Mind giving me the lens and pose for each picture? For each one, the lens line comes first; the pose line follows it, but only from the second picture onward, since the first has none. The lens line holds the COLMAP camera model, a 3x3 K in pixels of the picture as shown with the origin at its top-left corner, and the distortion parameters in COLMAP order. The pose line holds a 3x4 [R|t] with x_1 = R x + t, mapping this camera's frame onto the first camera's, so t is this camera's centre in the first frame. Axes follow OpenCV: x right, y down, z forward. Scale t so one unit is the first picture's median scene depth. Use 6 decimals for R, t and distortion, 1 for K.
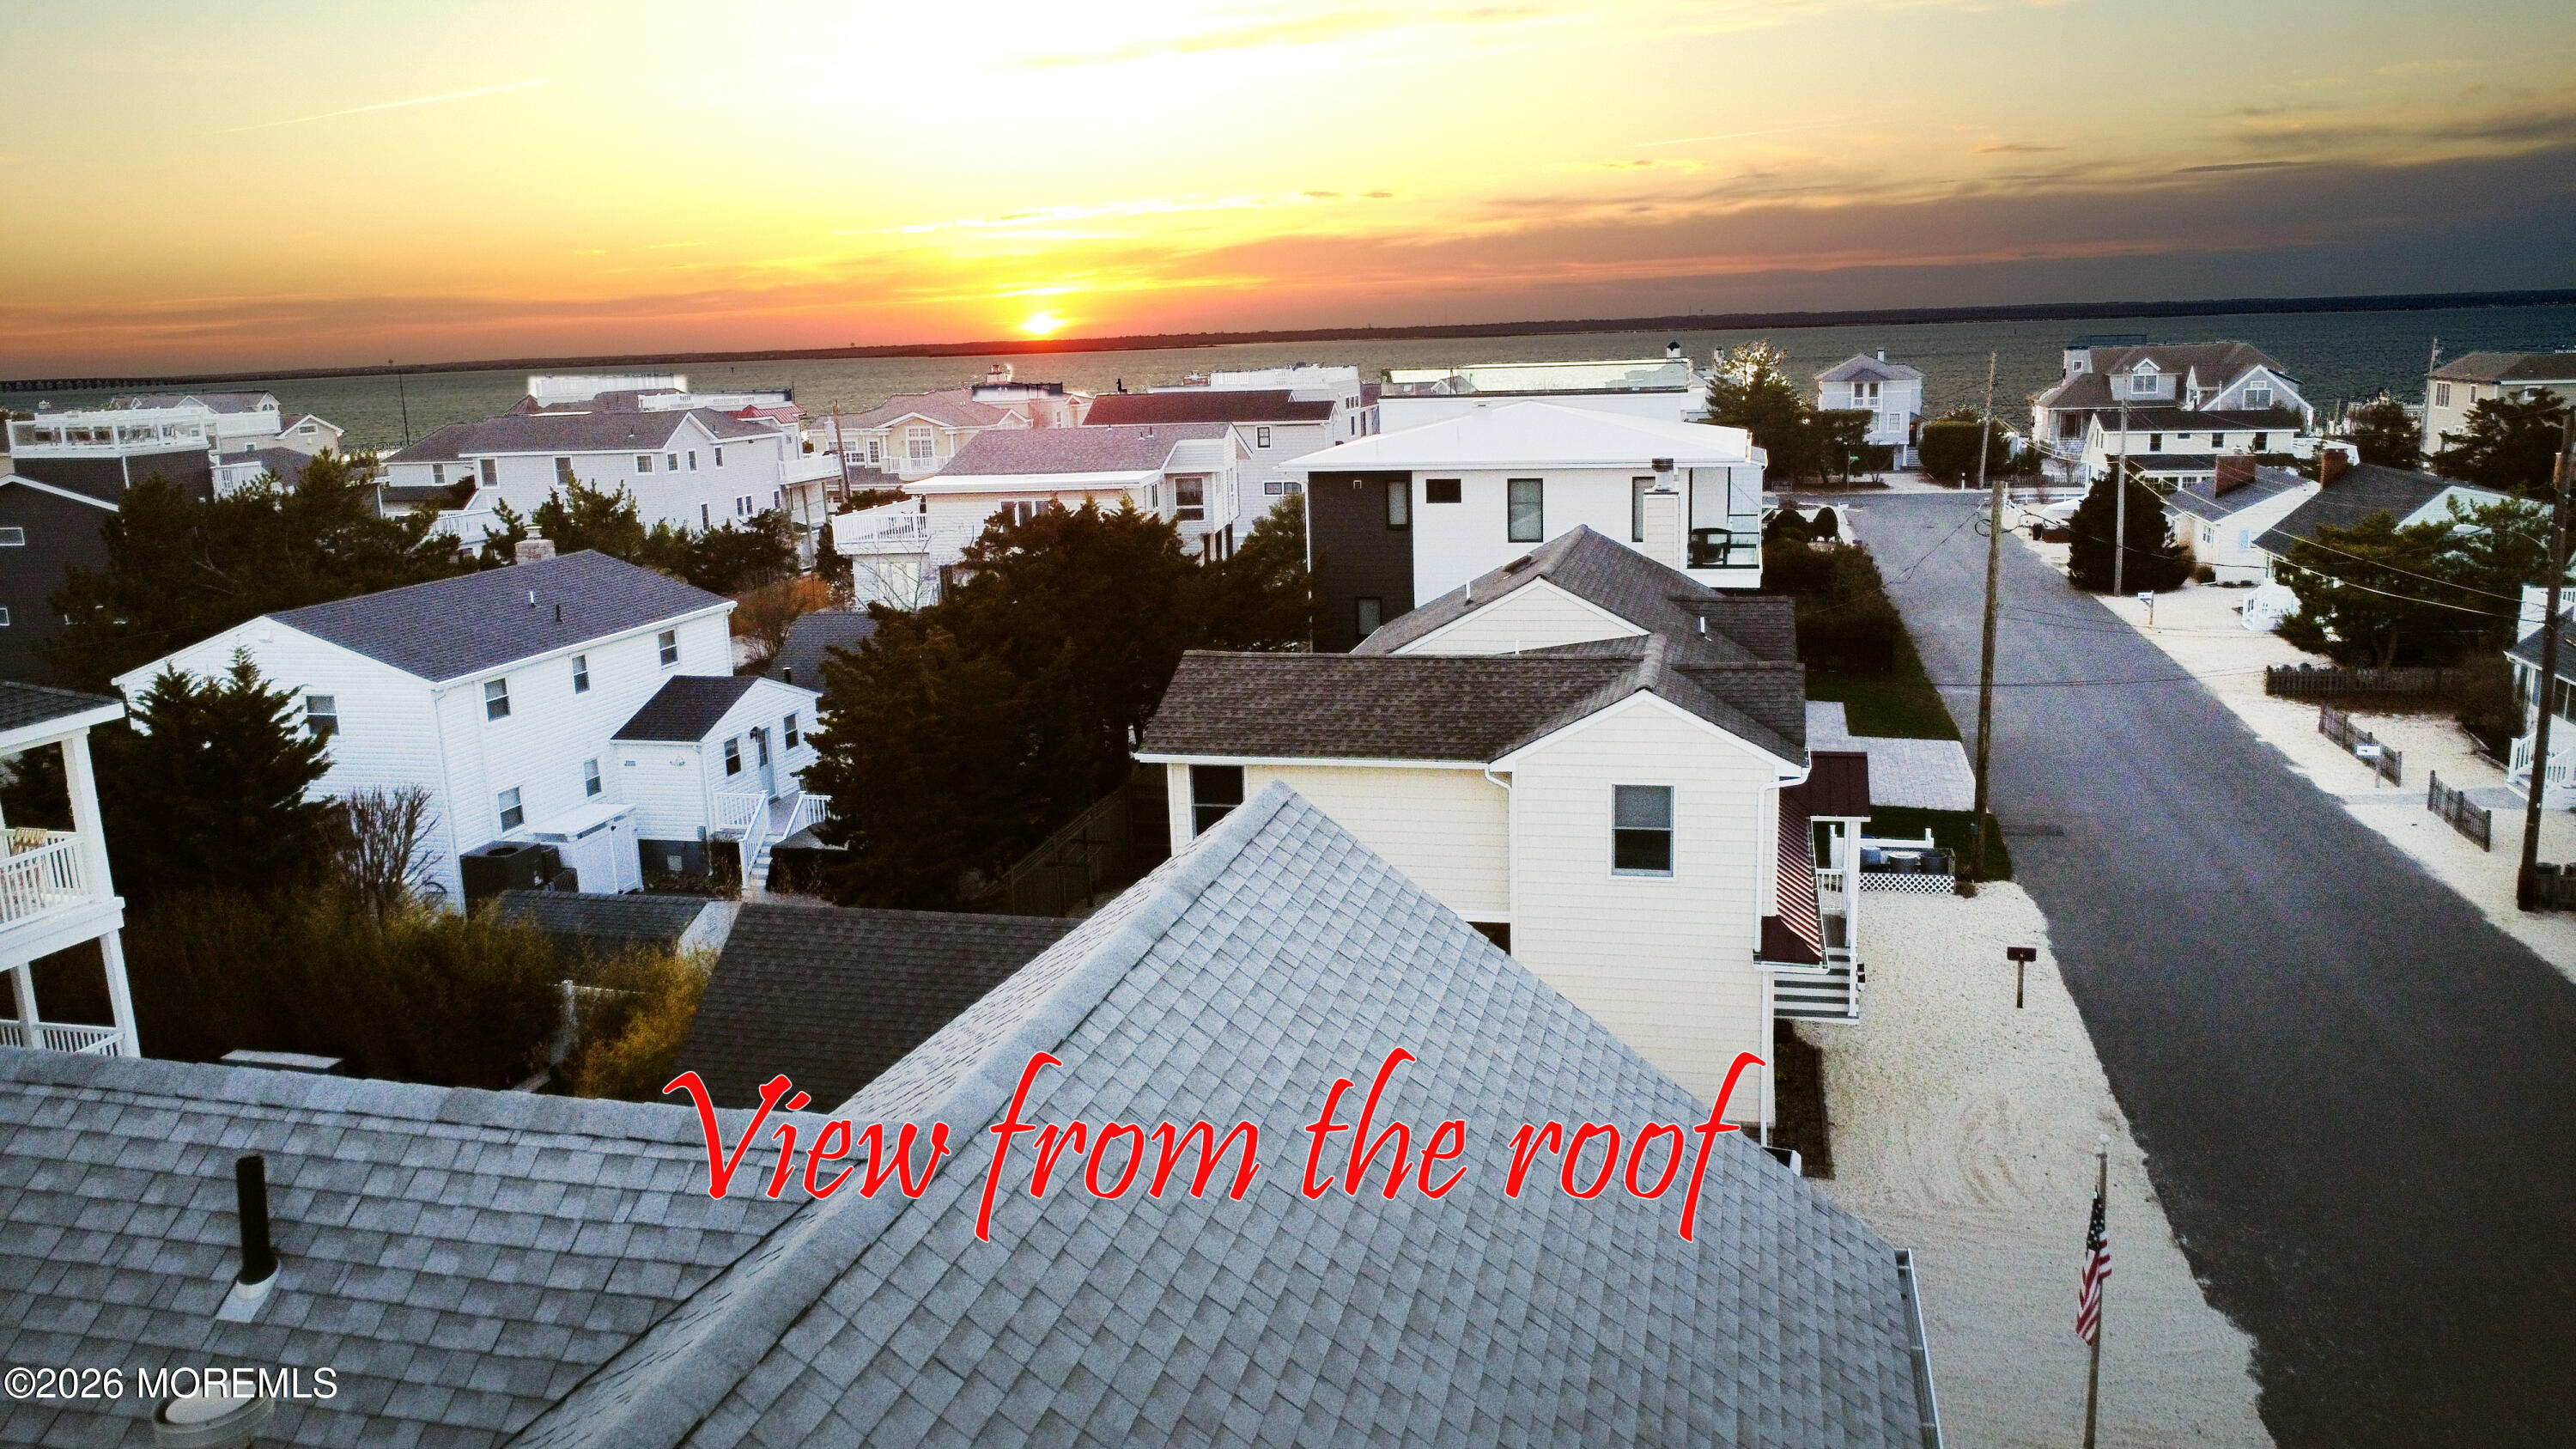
lens RADIAL K [[1854.3, 0, 1289.5], [0, 1854.3, 730.5], [0, 0, 1]] dist [-0.025871, -0.007342]
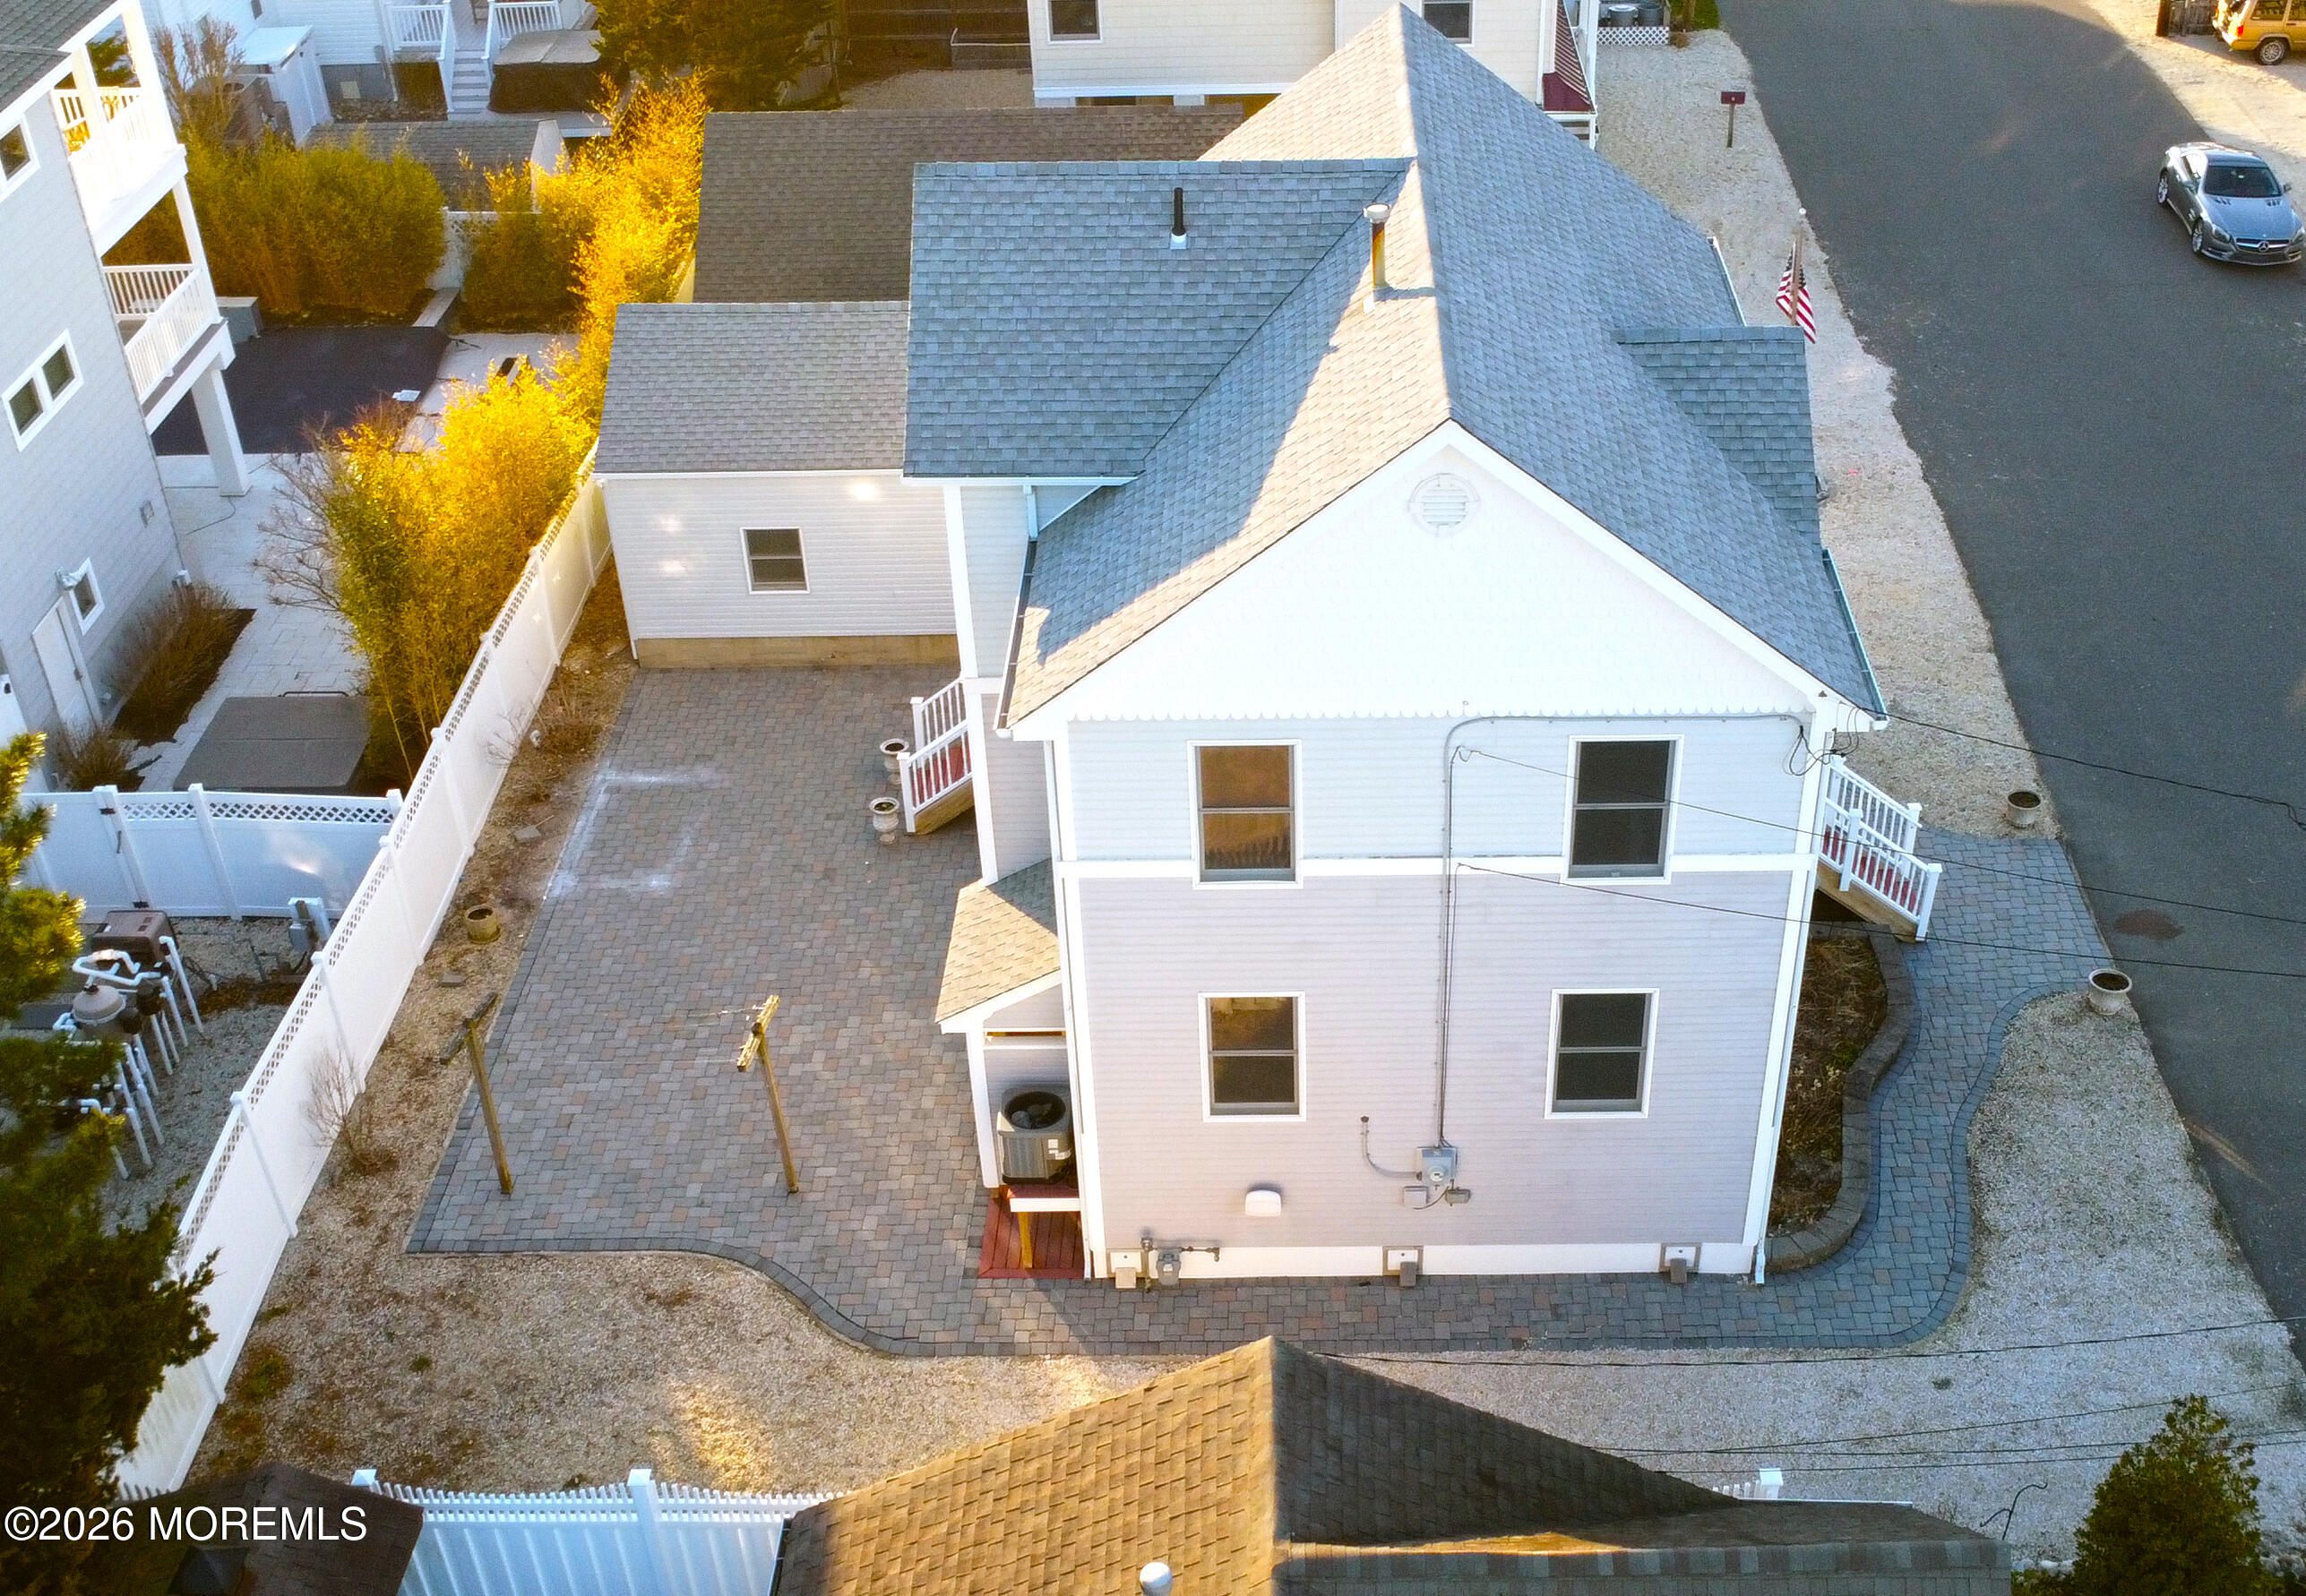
lens RADIAL K [[2587.5, 0, 1239.6], [0, 2587.5, 999.3], [0, 0, 1]] dist [-0.031163, 0.000000]
pose [[0.975159, -0.124737, 0.183044, -0.185962], [0.036687, 0.905905, 0.421889, -0.040225], [-0.218445, -0.404694, 0.887978, -0.406405]]
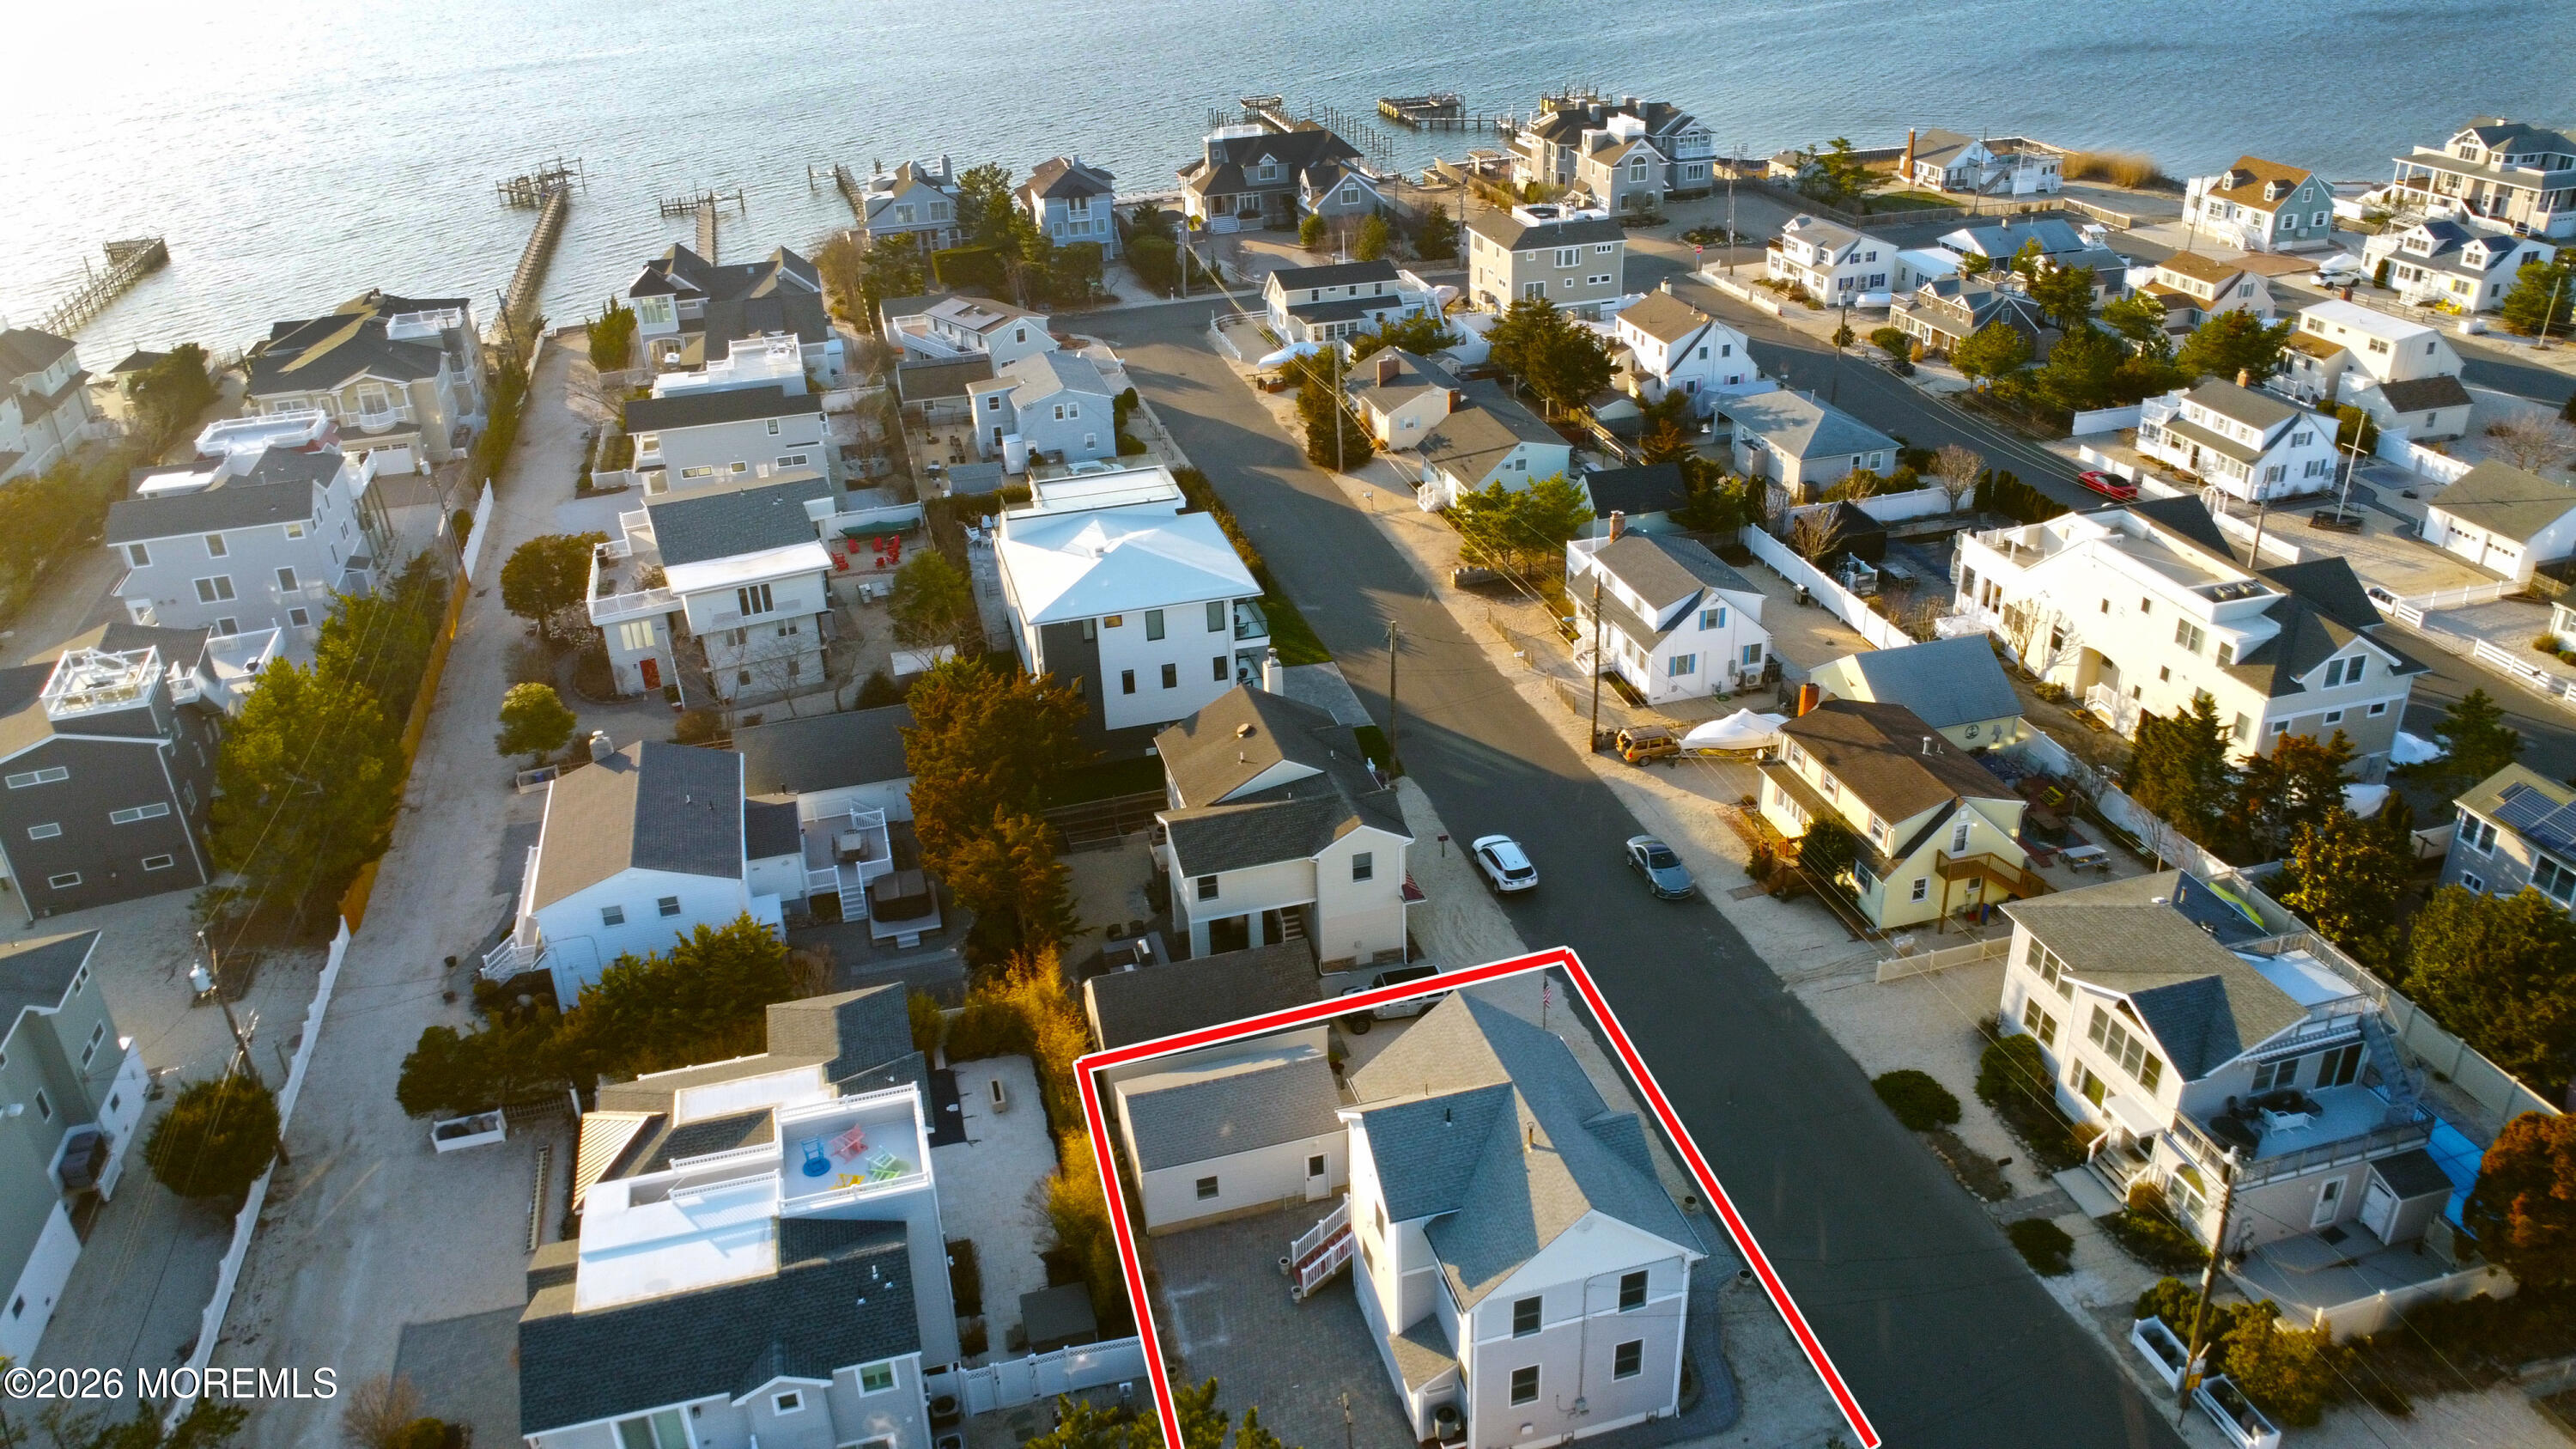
lens RADIAL K [[1854.3, 0, 1289.8], [0, 1854.3, 722.9], [0, 0, 1]] dist [-0.025871, -0.007342]
pose [[0.874641, -0.220720, 0.431607, -0.637181], [0.109705, 0.957357, 0.267270, -0.544583], [-0.472194, -0.186416, 0.861558, -0.807648]]
